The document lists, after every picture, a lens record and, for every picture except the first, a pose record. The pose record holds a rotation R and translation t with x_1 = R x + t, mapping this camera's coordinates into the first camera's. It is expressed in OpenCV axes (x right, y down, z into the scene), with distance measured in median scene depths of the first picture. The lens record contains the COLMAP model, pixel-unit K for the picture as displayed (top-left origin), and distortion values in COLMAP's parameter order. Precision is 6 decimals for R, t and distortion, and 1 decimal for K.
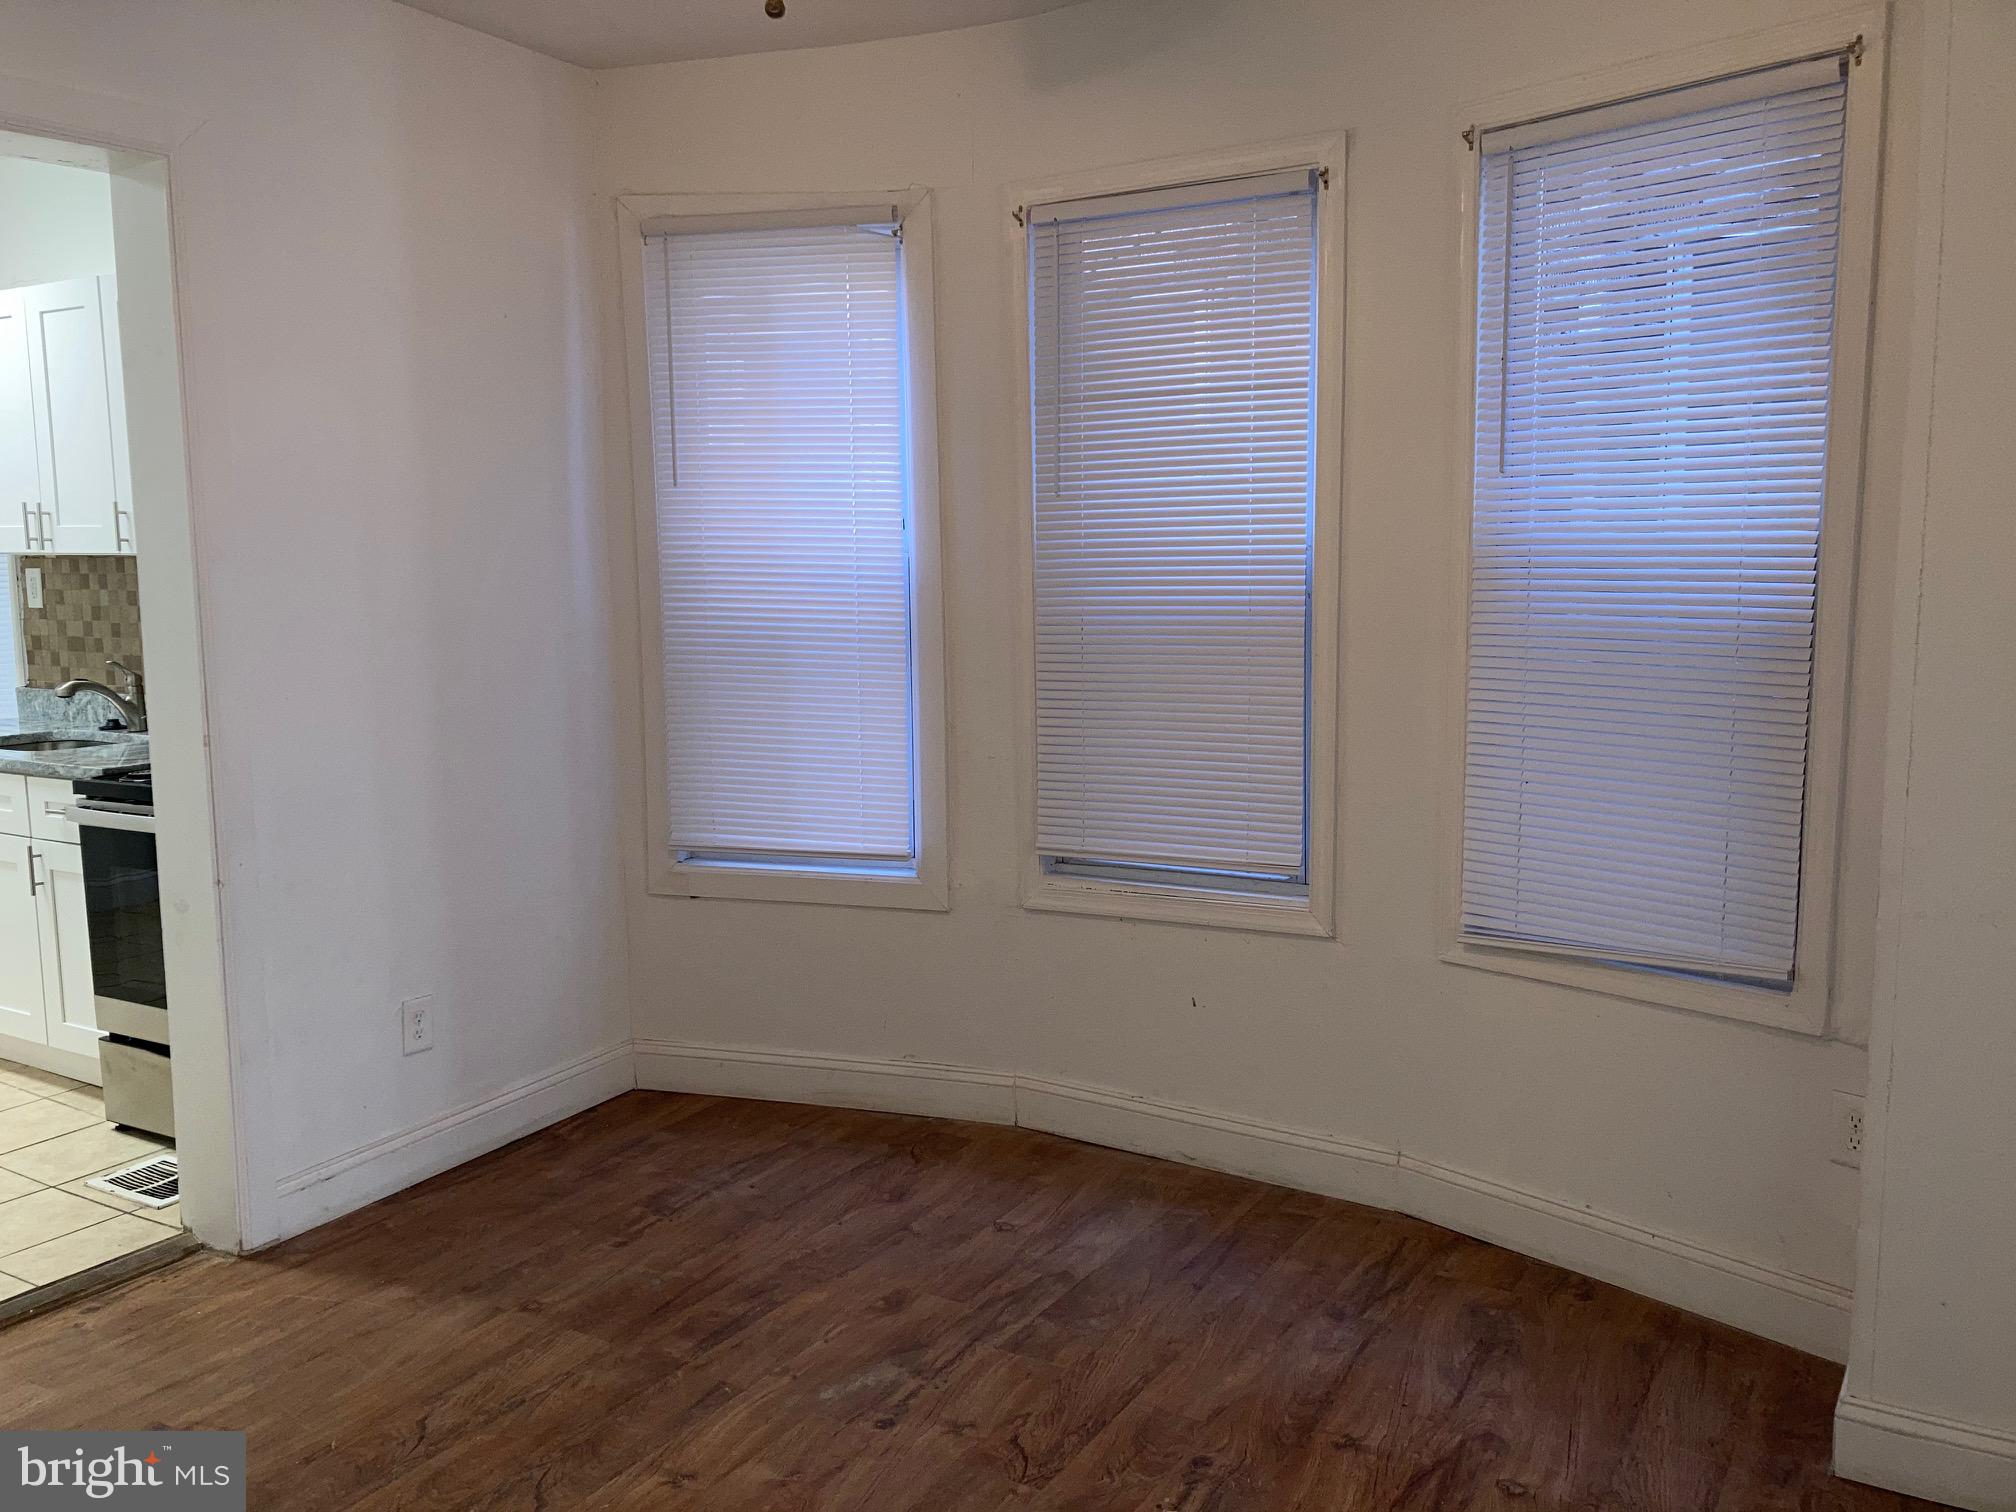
lens RADIAL K [[1640.8, 0, 975.9], [0, 1640.8, 743.9], [0, 0, 1]] dist [0.031436, -0.003164]
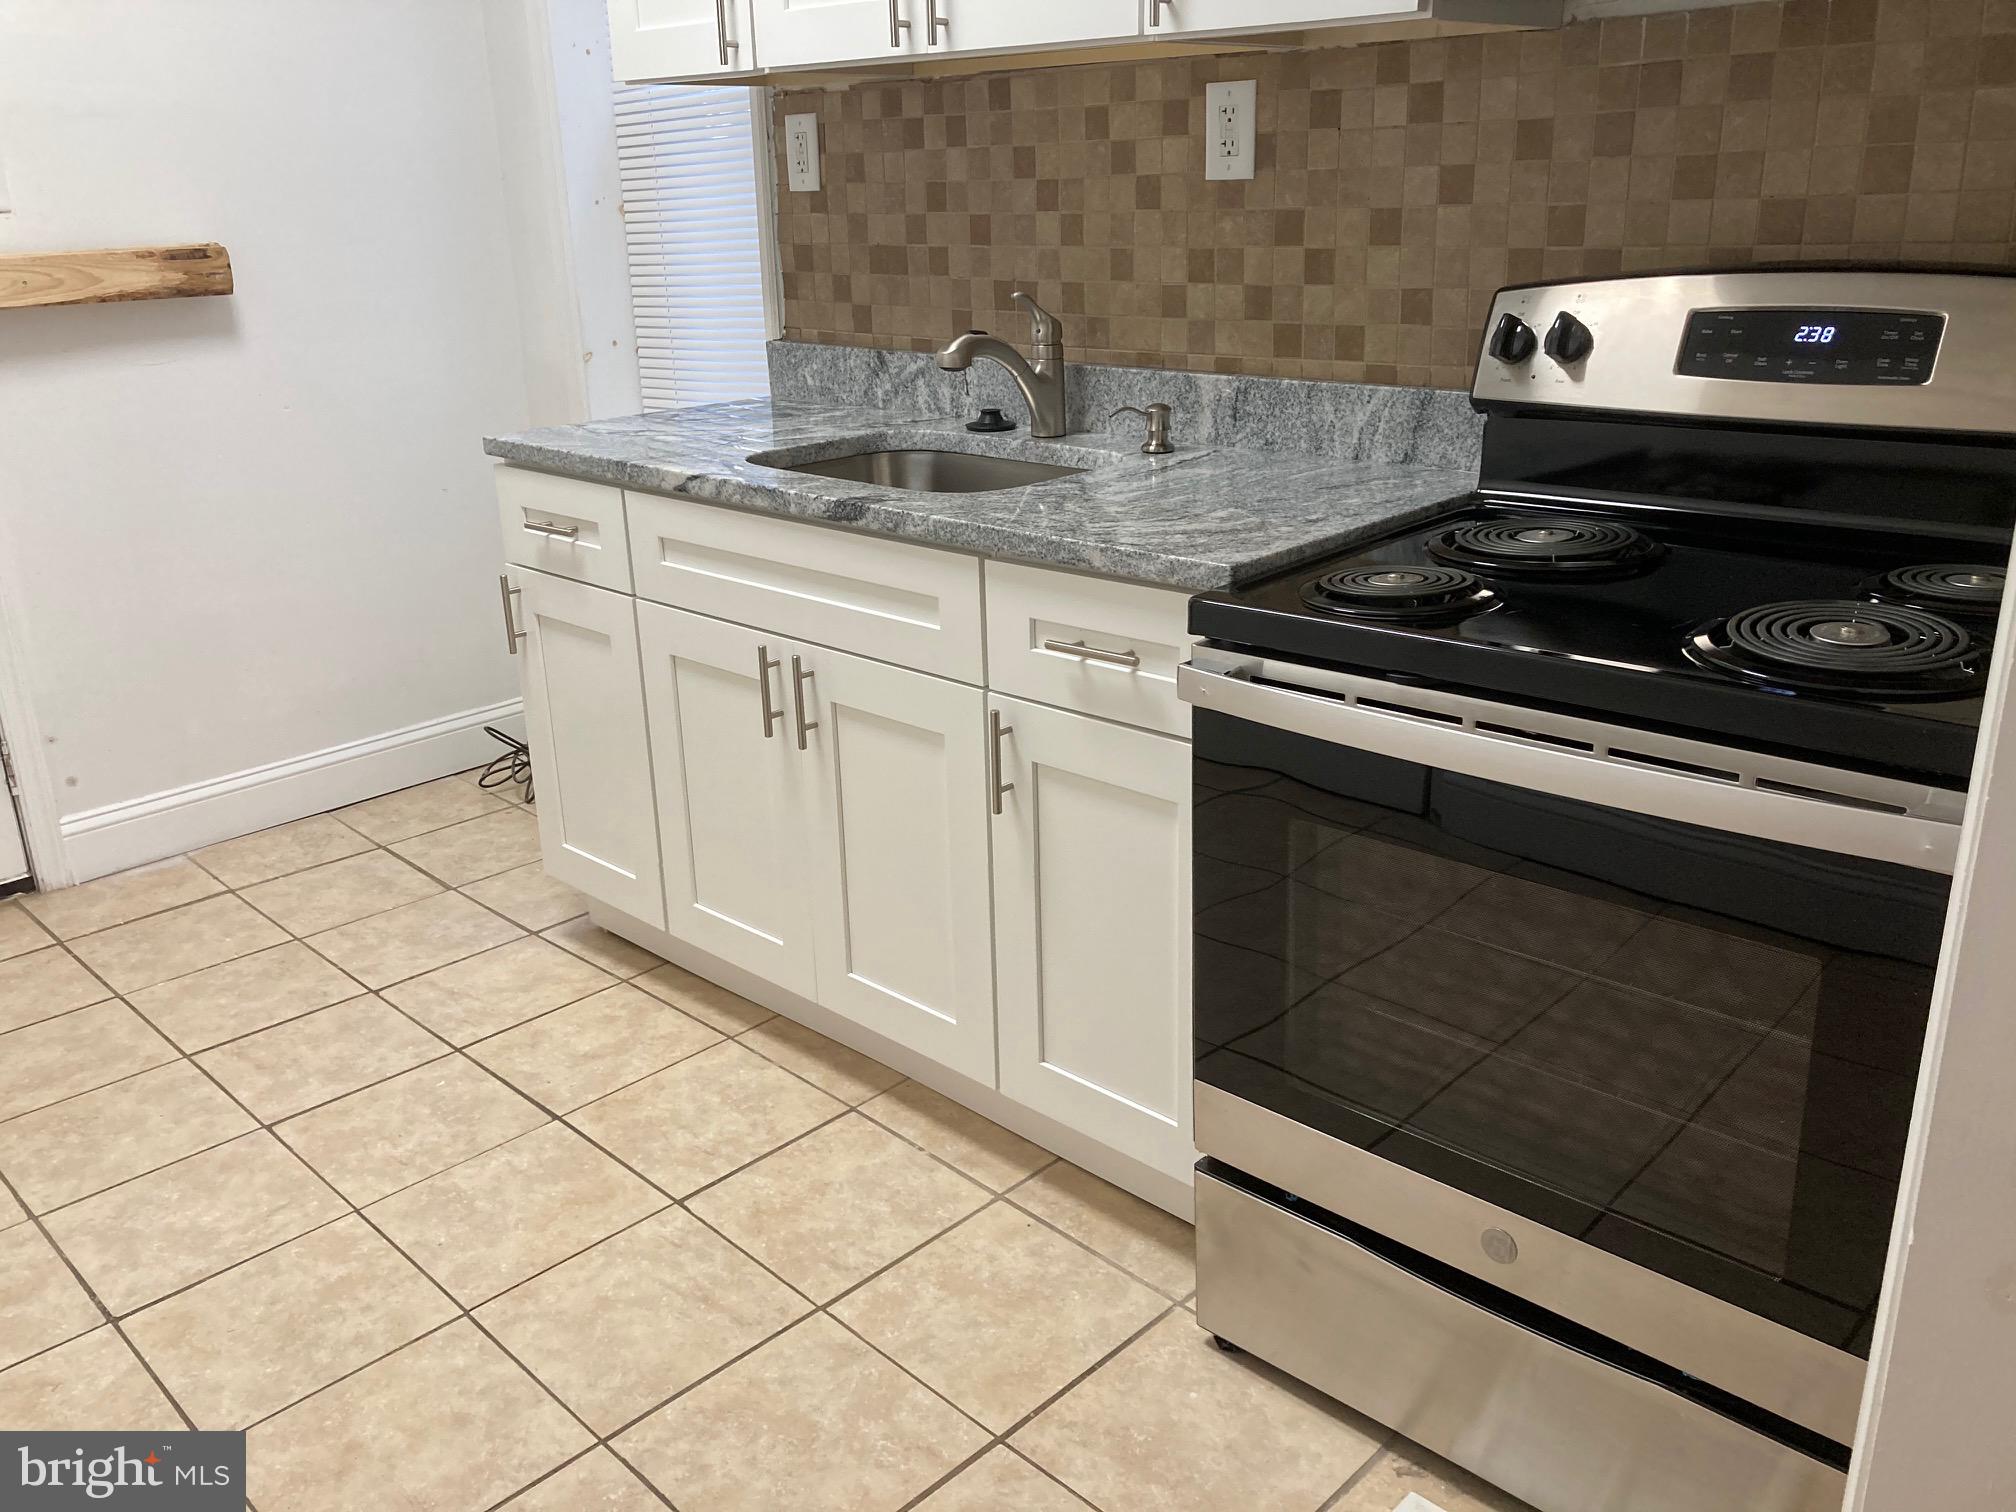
lens RADIAL K [[1640.8, 0, 975.9], [0, 1640.8, 743.9], [0, 0, 1]] dist [0.031436, -0.003164]
pose [[0.976278, 0.055583, -0.209264, -0.410536], [-0.008507, 0.975589, 0.219439, -0.025414], [0.216353, -0.212453, 0.952919, 0.482399]]
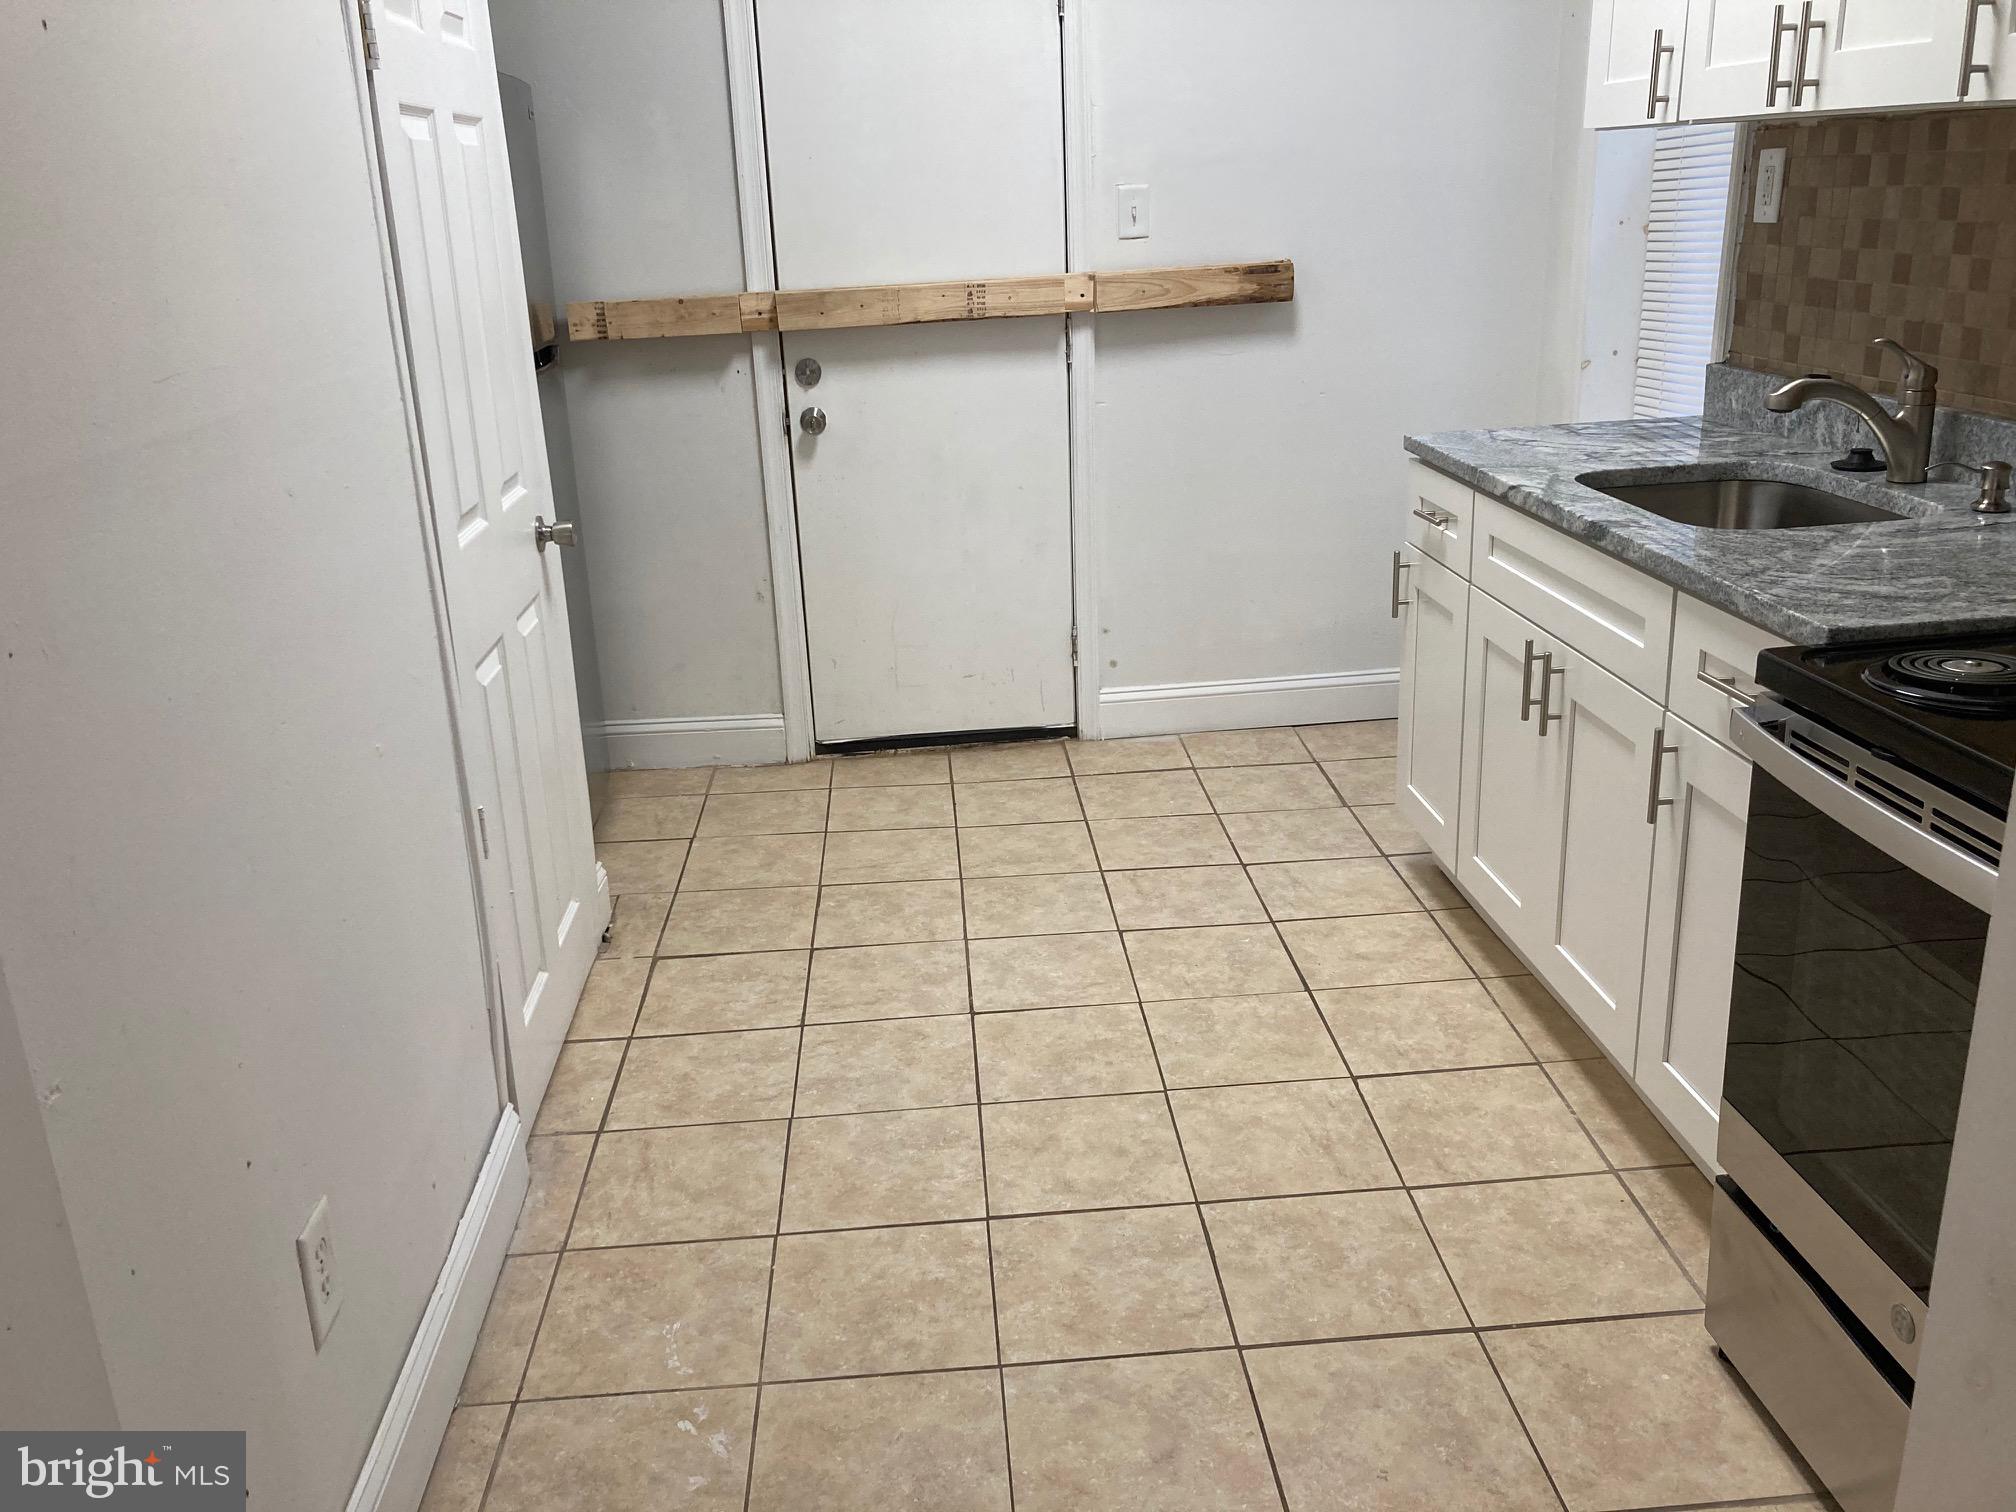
lens RADIAL K [[1625.1, 0, 1008.0], [0, 1625.1, 756.0], [0, 0, 1]] dist [0.039452, -0.043689]
pose [[0.596125, 0.250424, -0.762839, -0.263658], [-0.057753, 0.961027, 0.270354, -0.045937], [0.800812, -0.117108, 0.587355, 0.469435]]
